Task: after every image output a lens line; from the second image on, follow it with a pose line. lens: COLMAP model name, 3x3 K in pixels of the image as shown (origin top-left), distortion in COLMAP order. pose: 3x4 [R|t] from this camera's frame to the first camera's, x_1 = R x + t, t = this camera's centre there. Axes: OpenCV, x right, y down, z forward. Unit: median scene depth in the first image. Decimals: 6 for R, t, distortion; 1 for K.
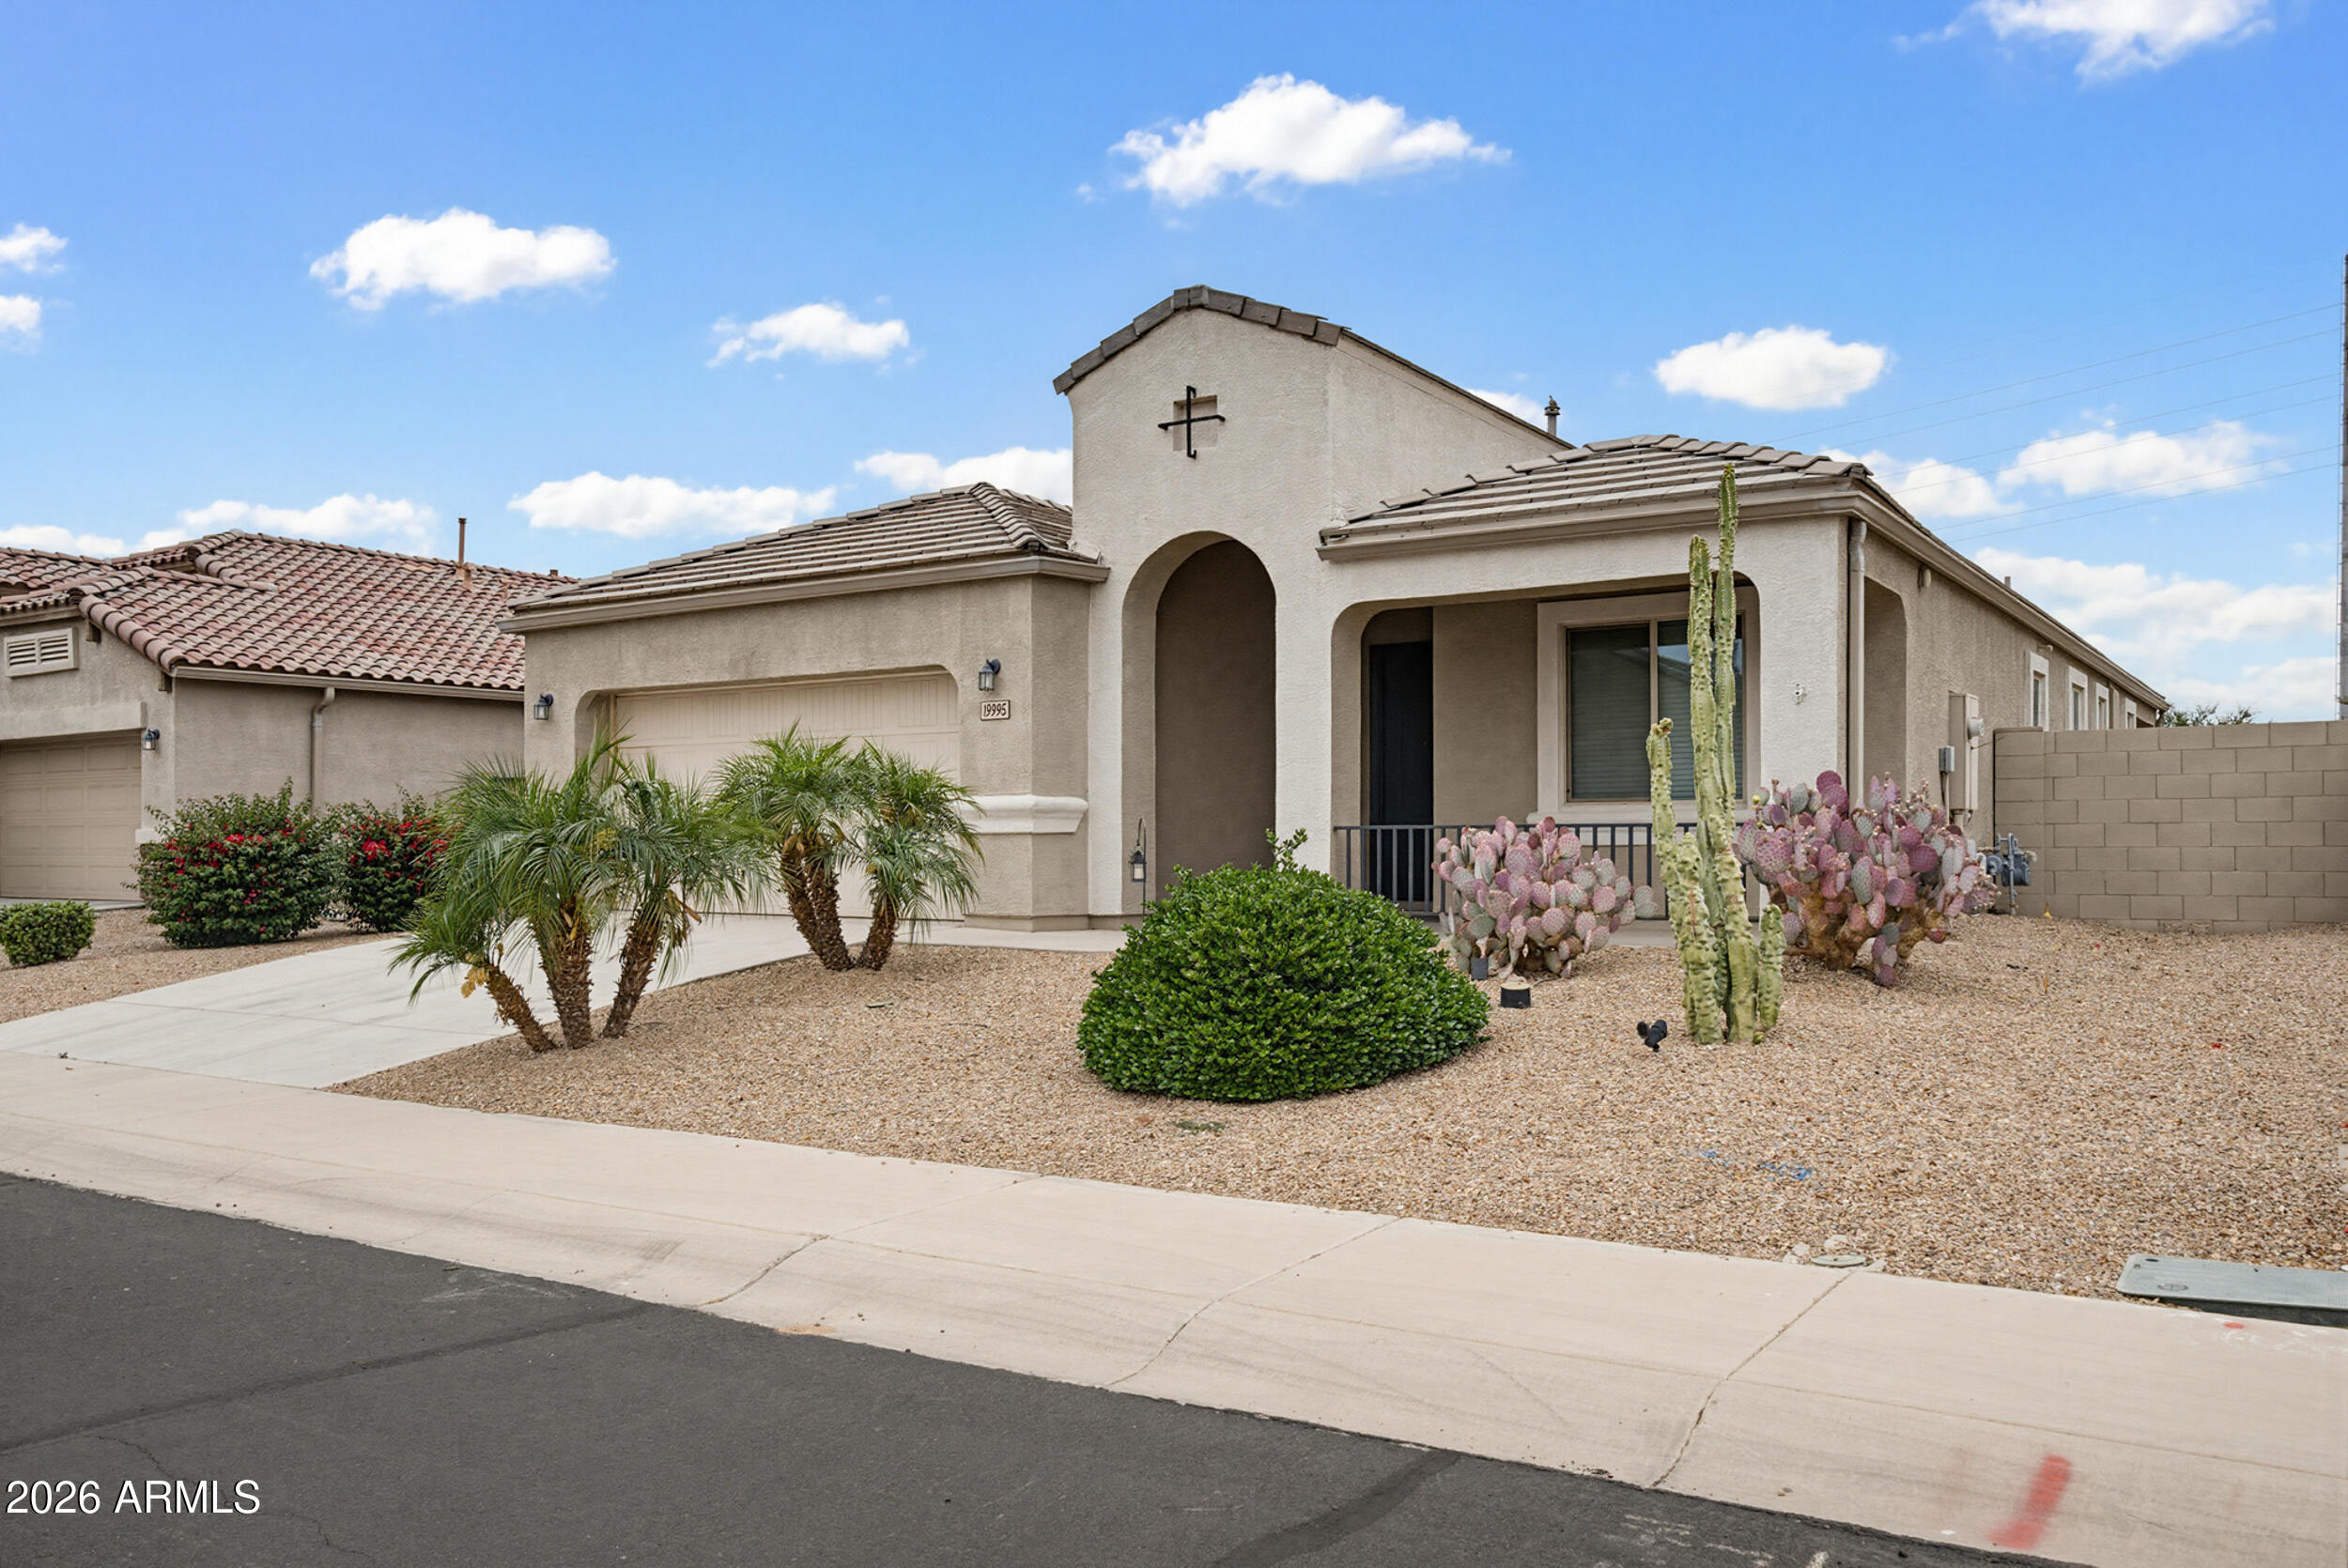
lens RADIAL K [[1796.1, 0, 1176.2], [0, 1796.1, 825.0], [0, 0, 1]] dist [-0.027865, 0.037078]
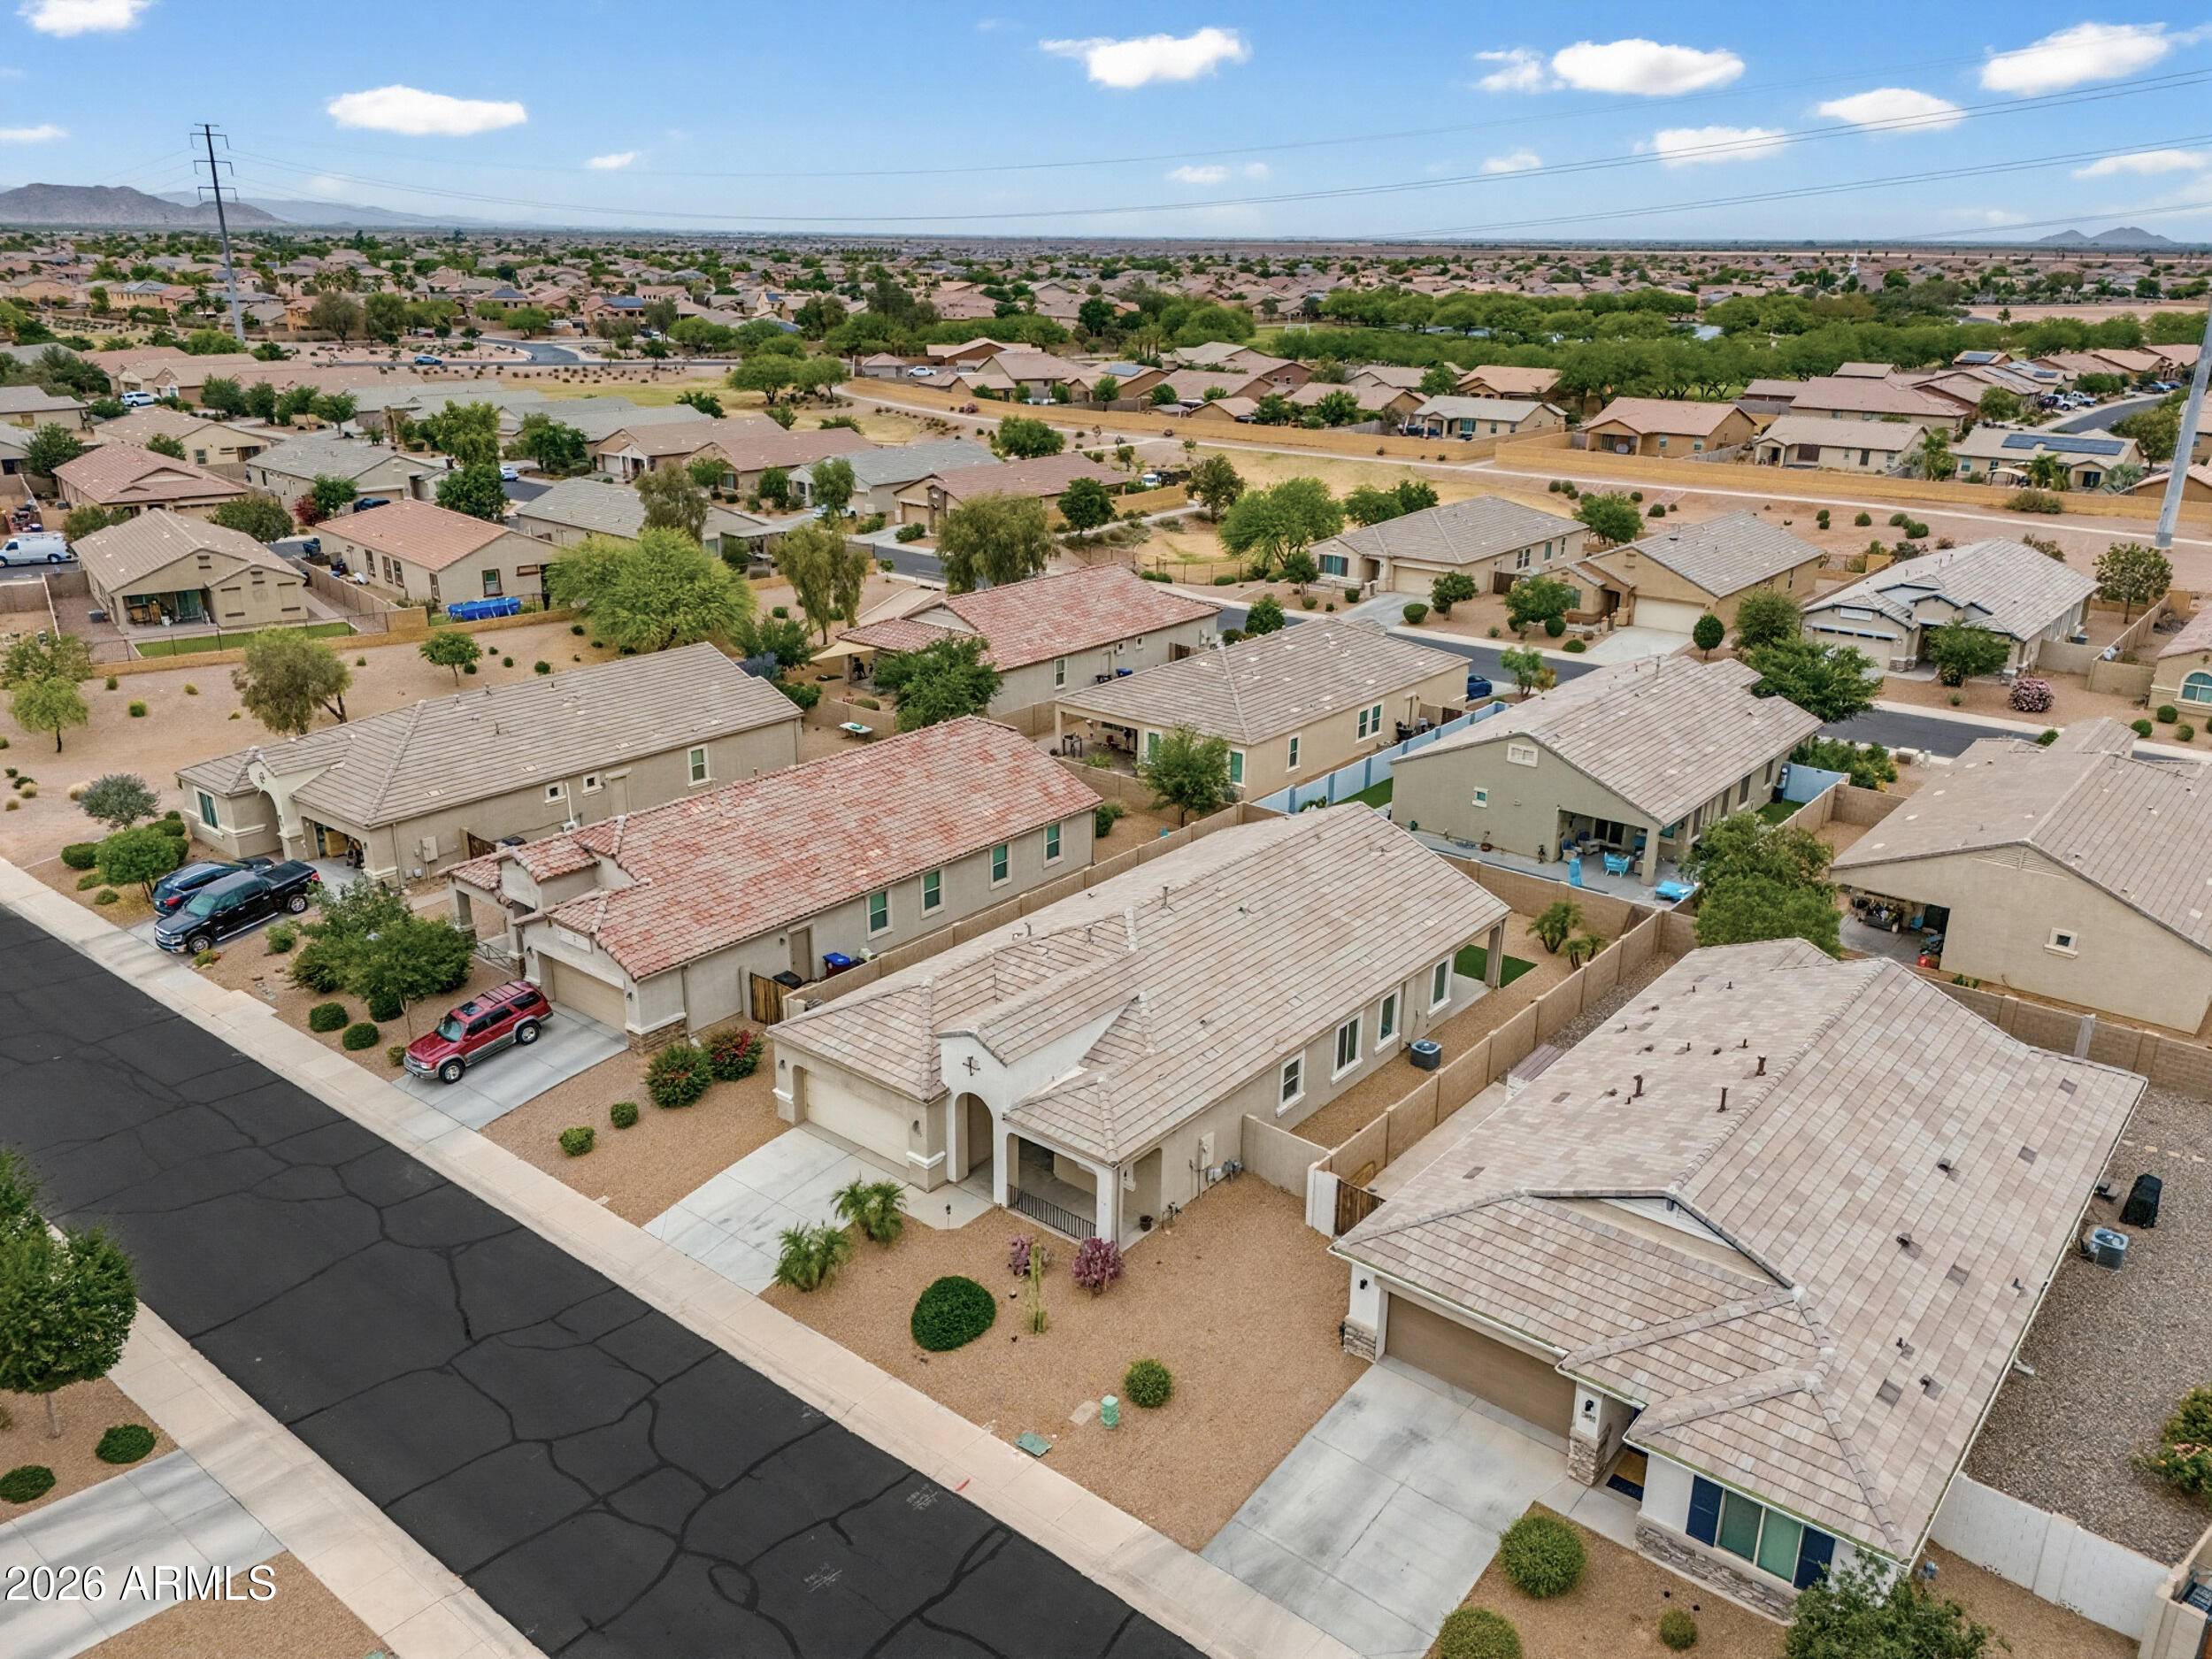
lens RADIAL K [[1663.2, 0, 1124.3], [0, 1663.2, 829.6], [0, 0, 1]] dist [0.050327, -0.050545]
pose [[0.995695, 0.043010, -0.082104, 0.528038], [-0.011636, 0.936814, 0.349634, -1.719088], [0.091954, -0.347174, 0.933282, -1.735923]]
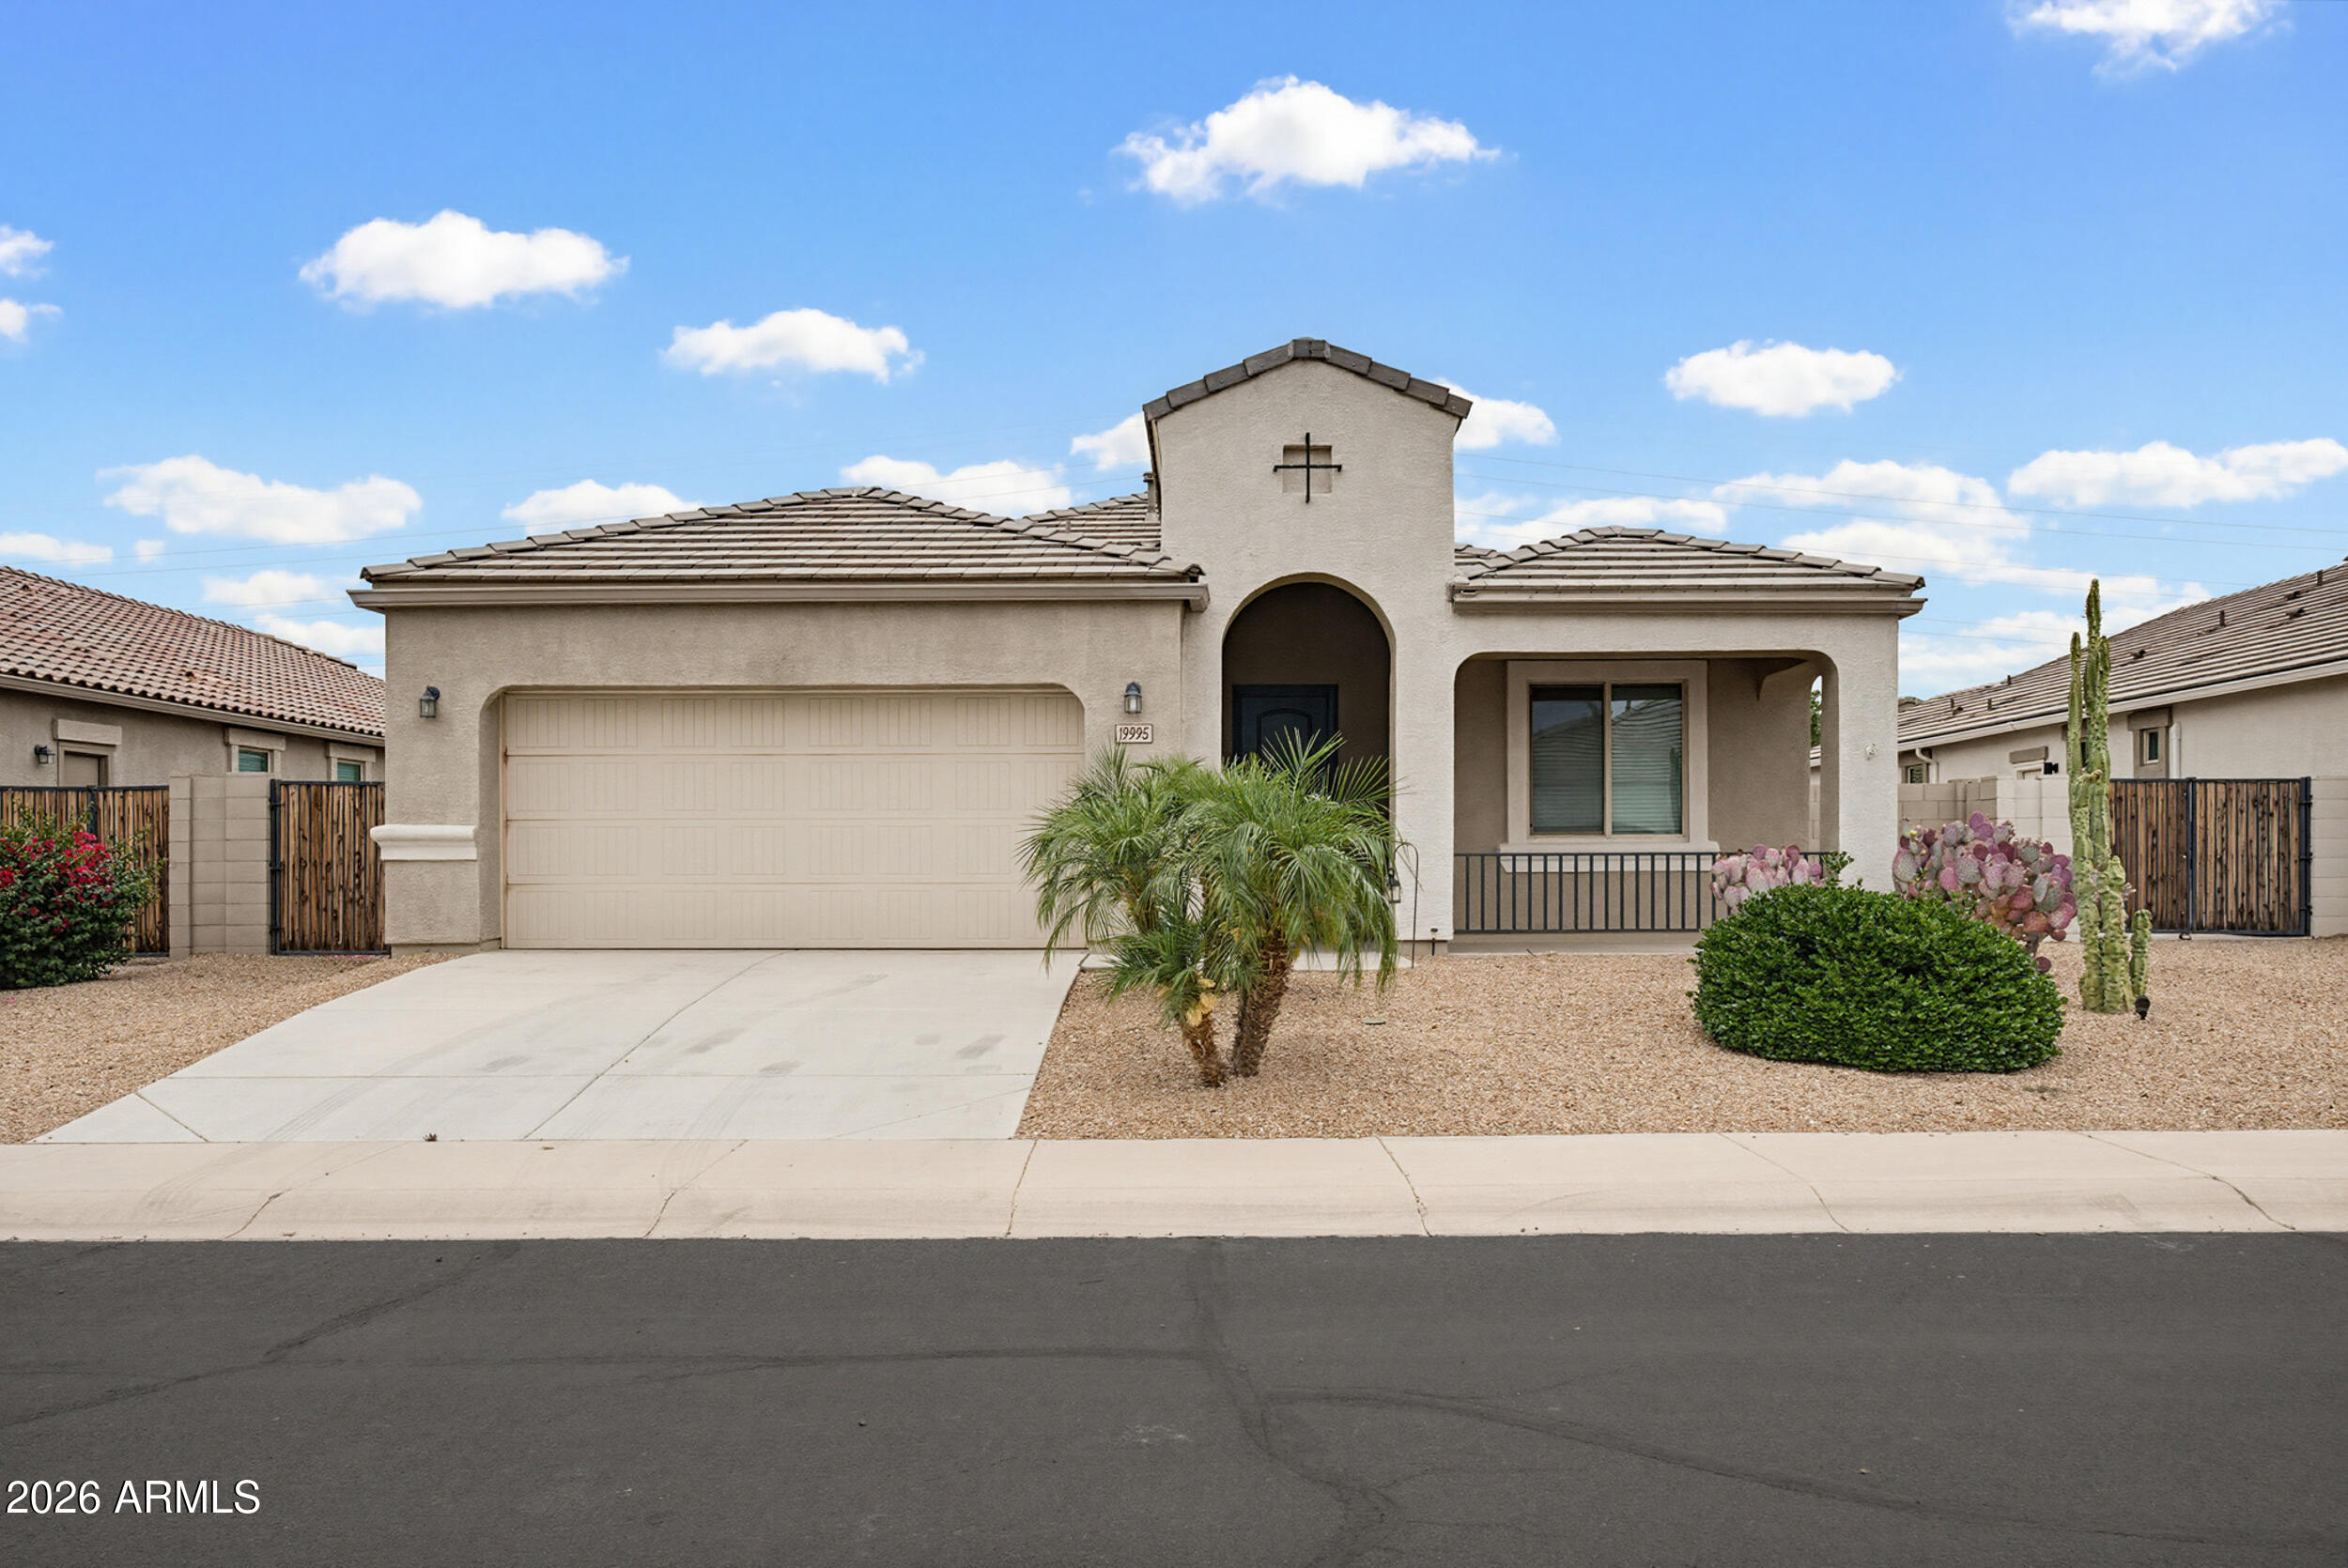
lens RADIAL K [[1796.1, 0, 1184.1], [0, 1796.1, 870.8], [0, 0, 1]] dist [-0.027865, 0.037078]
pose [[0.838859, 0.002472, 0.544343, -0.609464], [-0.004568, 0.999986, 0.002499, 0.008889], [-0.544329, -0.004583, 0.838859, 0.153810]]
